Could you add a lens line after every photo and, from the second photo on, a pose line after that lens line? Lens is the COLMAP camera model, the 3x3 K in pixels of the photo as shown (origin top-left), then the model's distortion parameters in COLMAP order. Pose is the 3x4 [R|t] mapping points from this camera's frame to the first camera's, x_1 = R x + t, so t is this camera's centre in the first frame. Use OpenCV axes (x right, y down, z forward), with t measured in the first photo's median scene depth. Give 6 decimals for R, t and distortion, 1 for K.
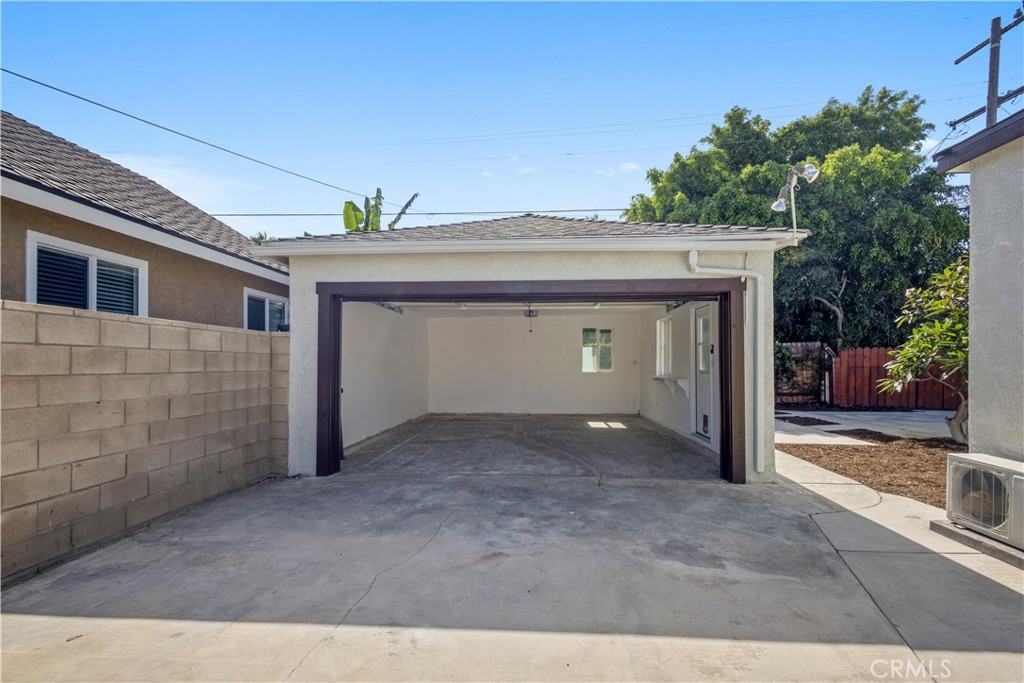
lens RADIAL K [[443.6, 0, 506.0], [0, 443.6, 359.0], [0, 0, 1]] dist [0.010768, -0.002809]
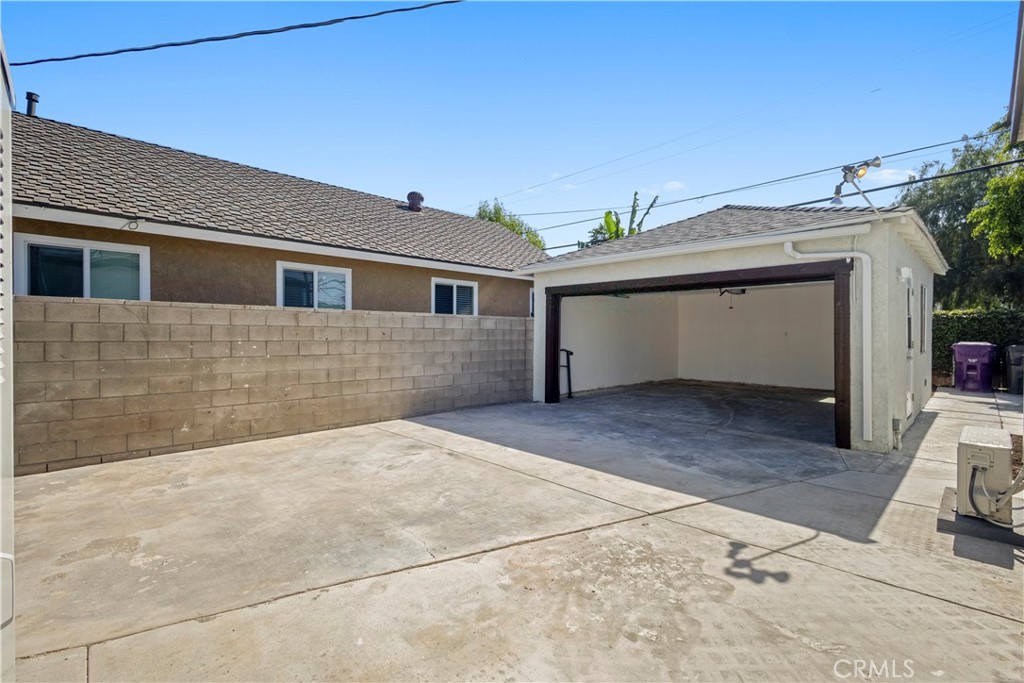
lens RADIAL K [[443.6, 0, 514.0], [0, 443.6, 333.3], [0, 0, 1]] dist [0.010768, -0.002809]
pose [[0.748755, 0.000959, -0.662847, 0.235929], [0.003763, 0.999977, 0.005697, -0.003602], [0.662837, -0.006760, 0.748734, -0.131595]]
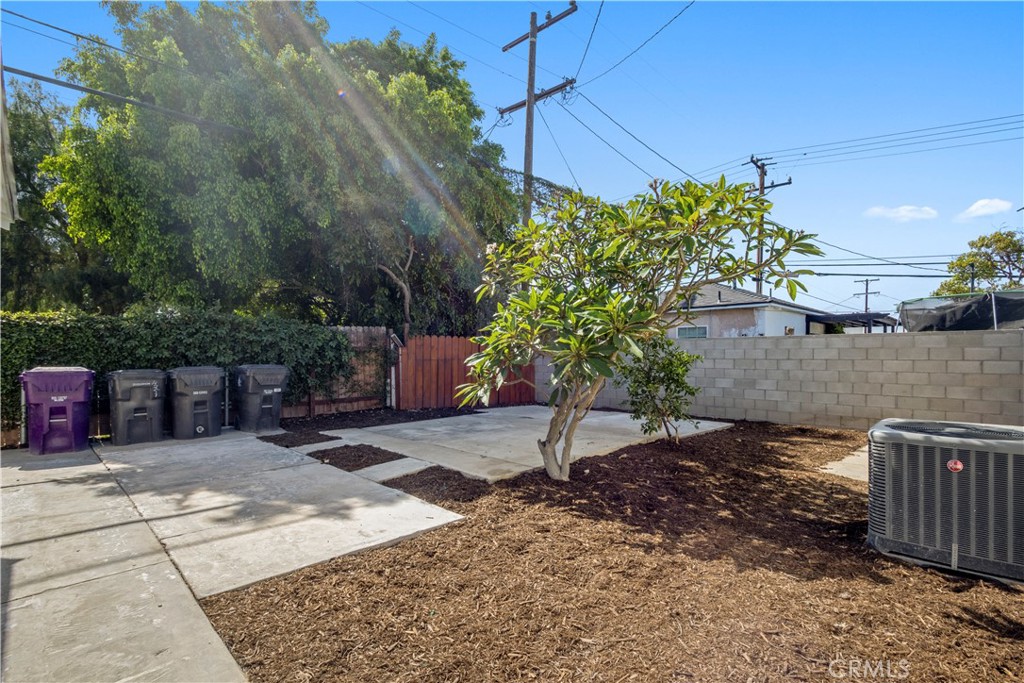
lens RADIAL K [[475.5, 0, 532.5], [0, 475.5, 363.7], [0, 0, 1]] dist [-0.001979, 0.000445]
pose [[0.625202, -0.017940, 0.780257, 0.243377], [-0.005273, 0.999616, 0.027208, 0.000420], [-0.780445, -0.021125, 0.624867, 0.317291]]
